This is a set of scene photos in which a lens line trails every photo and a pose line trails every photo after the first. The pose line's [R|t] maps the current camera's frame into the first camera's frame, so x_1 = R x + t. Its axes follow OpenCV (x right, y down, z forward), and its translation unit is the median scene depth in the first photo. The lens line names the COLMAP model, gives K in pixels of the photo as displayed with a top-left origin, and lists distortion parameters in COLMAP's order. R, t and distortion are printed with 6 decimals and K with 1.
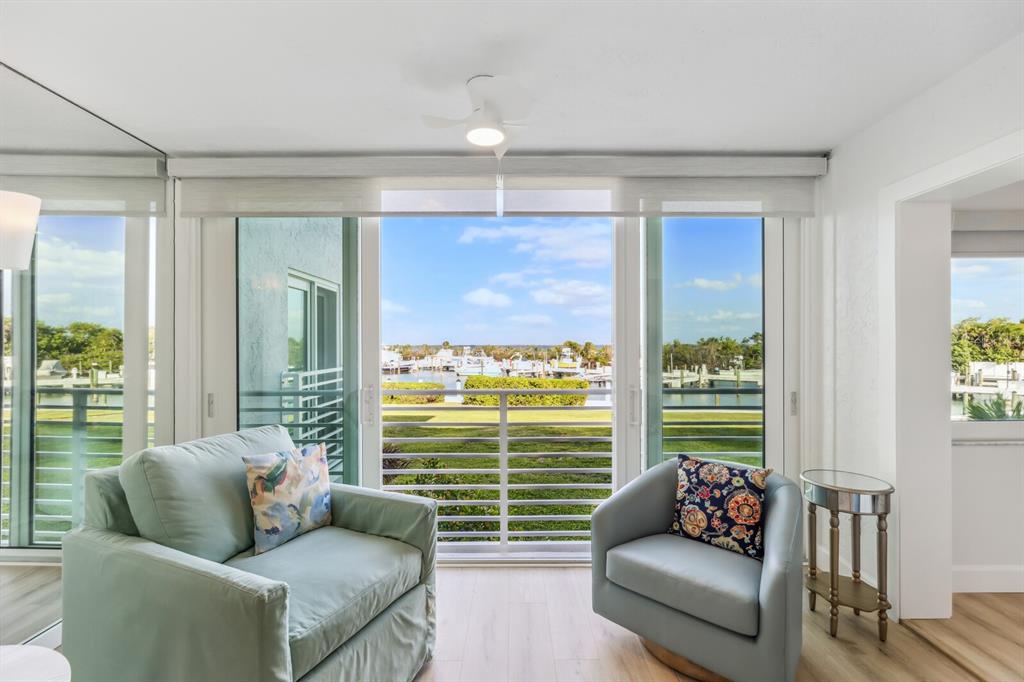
lens RADIAL K [[417.0, 0, 503.3], [0, 417.0, 346.0], [0, 0, 1]] dist [0.000764, -0.000017]
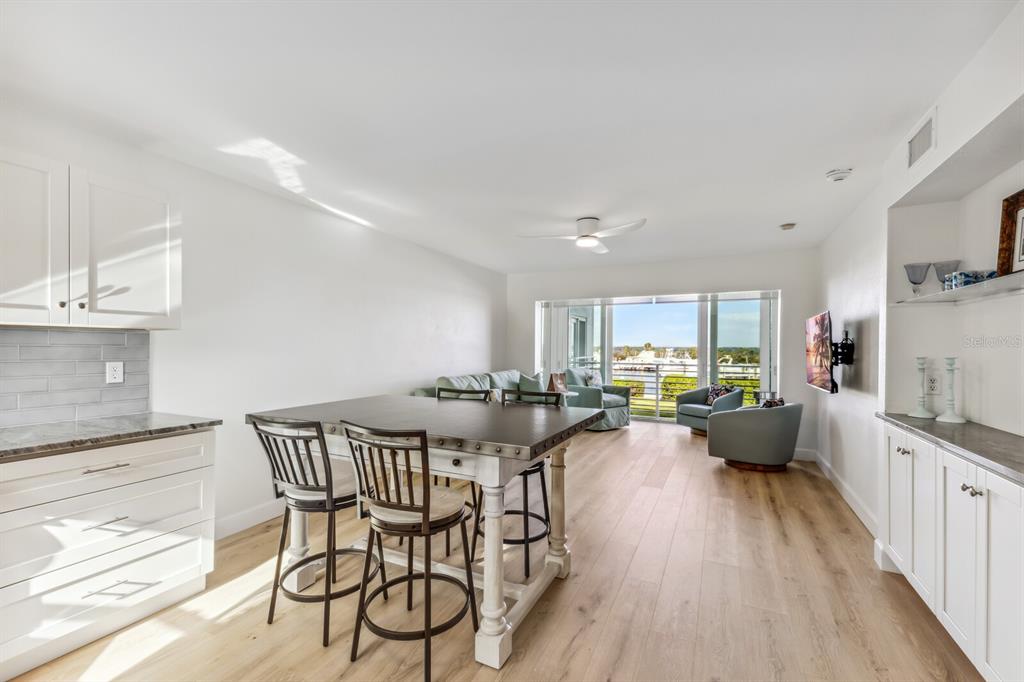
lens RADIAL K [[417.0, 0, 503.3], [0, 417.0, 346.0], [0, 0, 1]] dist [0.000764, -0.000017]
pose [[0.890423, 0.009514, -0.455034, 0.024832], [-0.010779, 0.999942, -0.000185, 0.000155], [0.455006, 0.005070, 0.890474, -0.135855]]
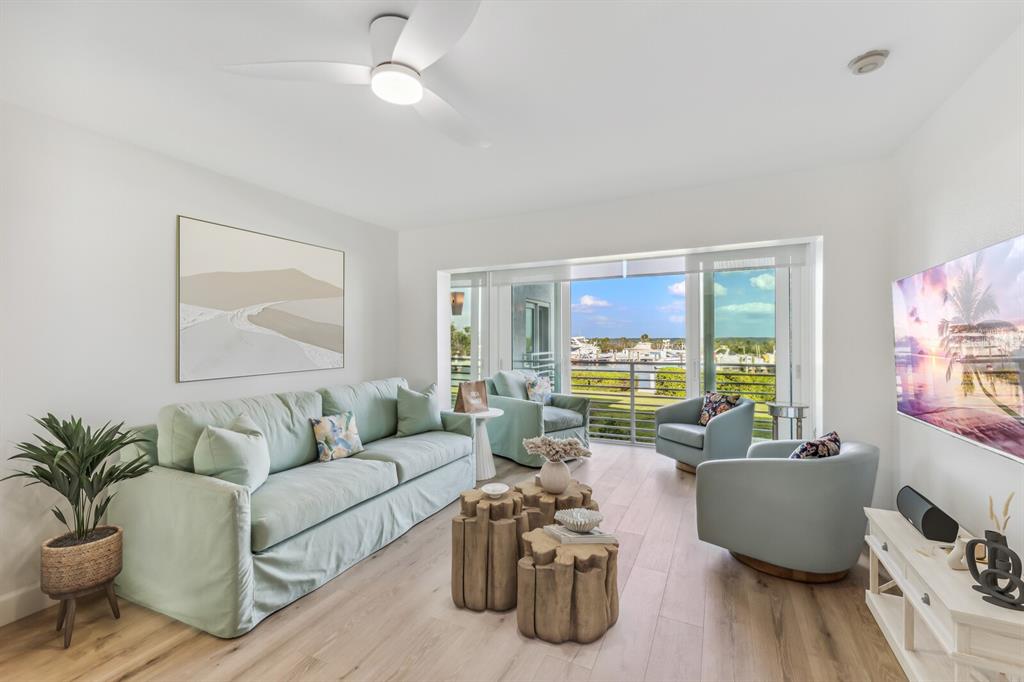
lens RADIAL K [[418.5, 0, 514.7], [0, 418.5, 336.7], [0, 0, 1]] dist [0.000215, 0.000042]
pose [[0.903614, -0.003349, -0.428335, 0.025012], [0.001208, 0.999985, -0.005271, -0.000139], [0.428346, 0.004245, 0.903605, -0.072762]]
